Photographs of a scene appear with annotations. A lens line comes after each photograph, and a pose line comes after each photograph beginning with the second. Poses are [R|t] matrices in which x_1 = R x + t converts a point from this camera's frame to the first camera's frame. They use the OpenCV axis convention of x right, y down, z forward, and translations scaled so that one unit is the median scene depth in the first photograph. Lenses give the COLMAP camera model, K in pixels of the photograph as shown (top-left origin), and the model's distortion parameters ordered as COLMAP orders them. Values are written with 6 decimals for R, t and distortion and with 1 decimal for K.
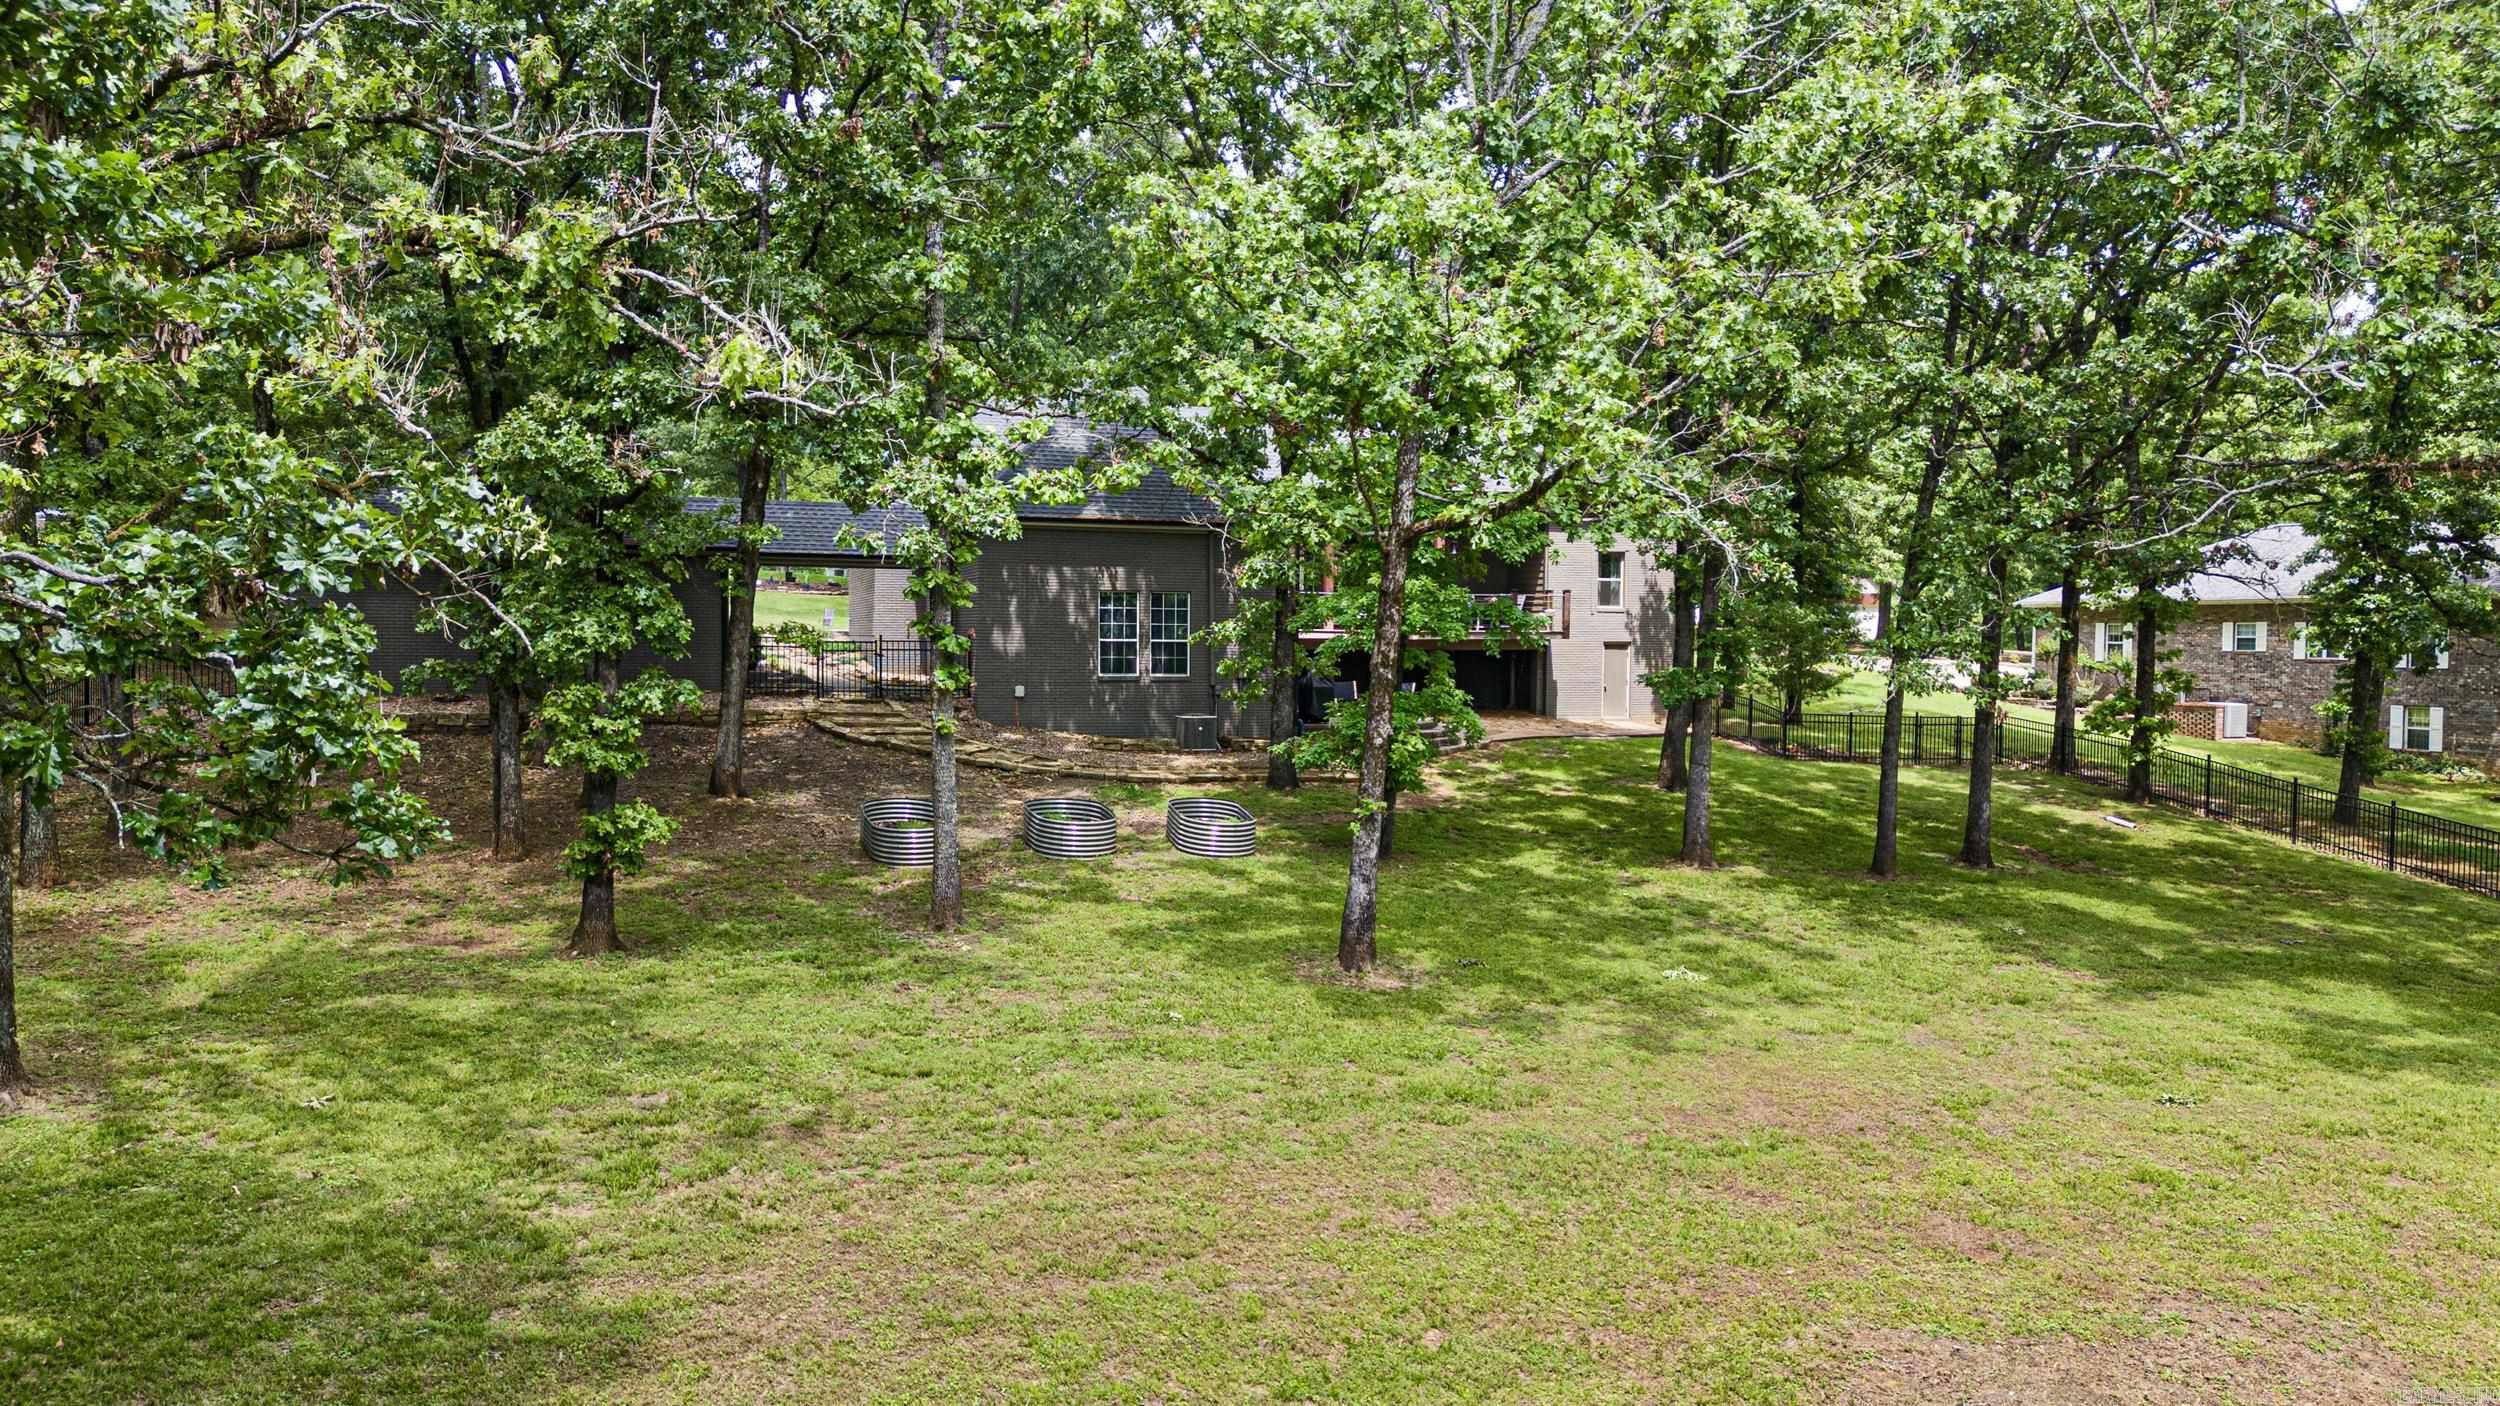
lens RADIAL K [[1834.0, 0, 1250.0], [0, 1834.0, 703.0], [0, 0, 1]] dist [0.079577, -0.088405]
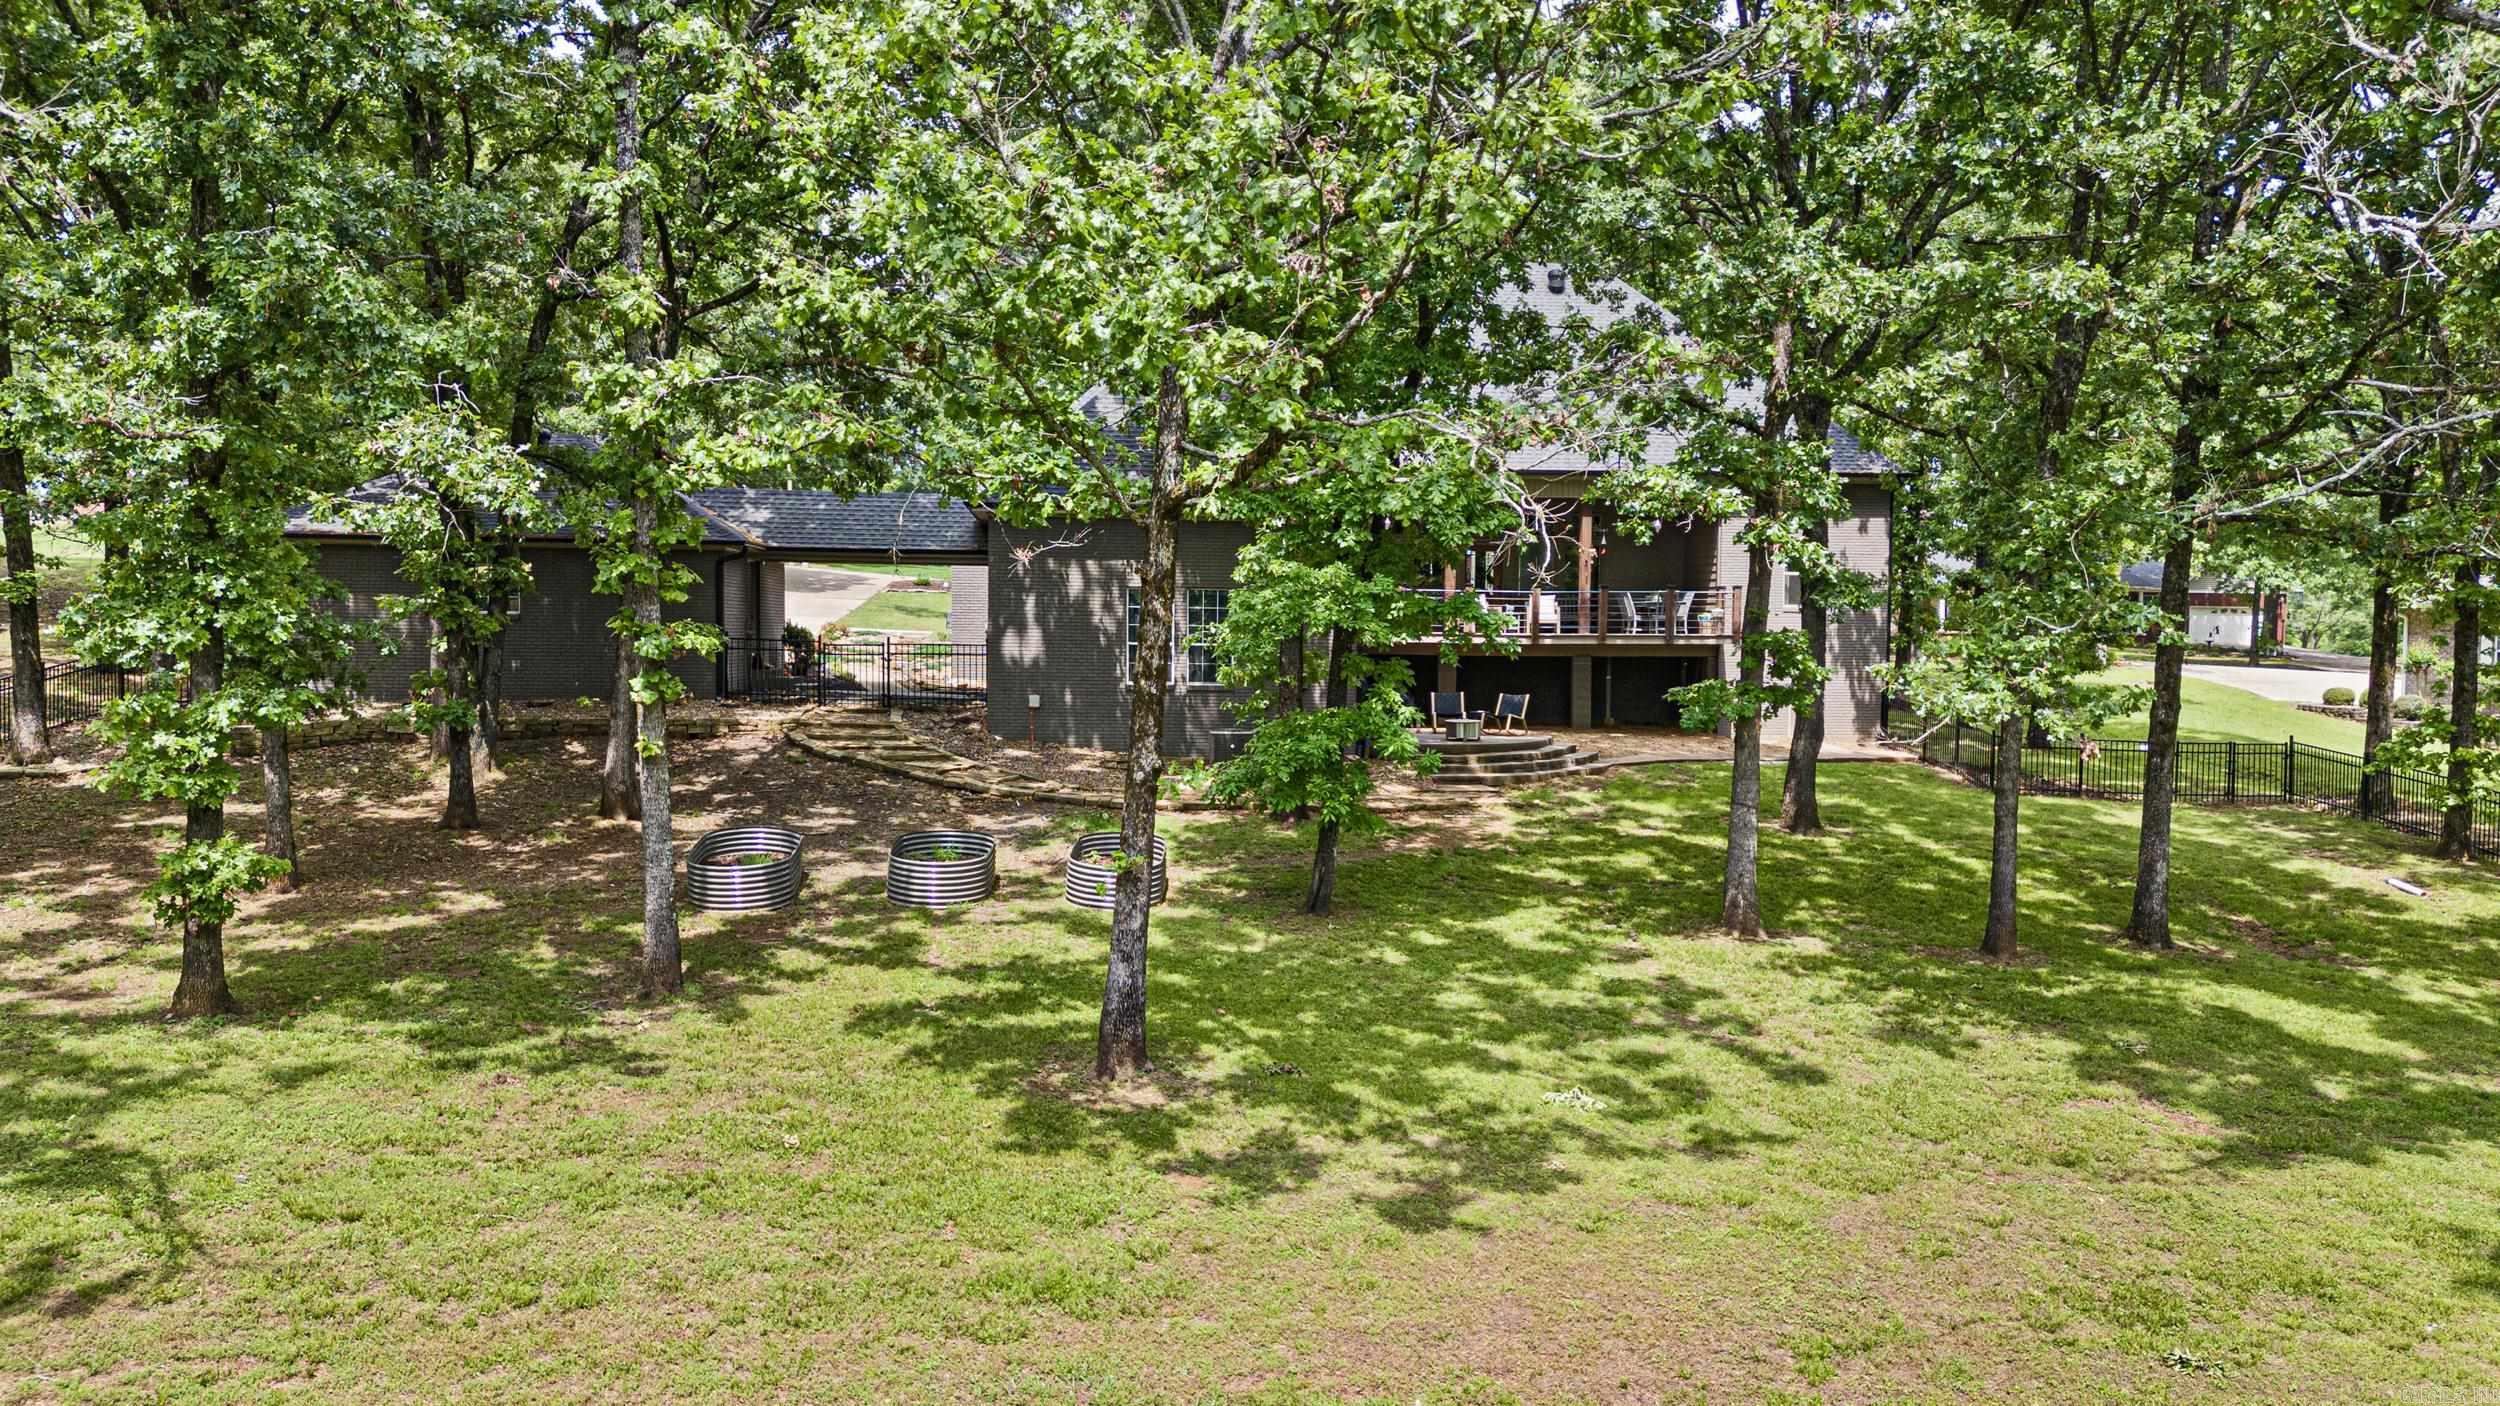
lens RADIAL K [[1834.0, 0, 1250.0], [0, 1834.0, 703.0], [0, 0, 1]] dist [0.079577, -0.088405]
pose [[0.979508, 0.009374, -0.201187, 0.270996], [-0.009918, 0.999949, -0.001698, -0.008770], [0.201161, 0.003659, 0.979551, 0.268417]]
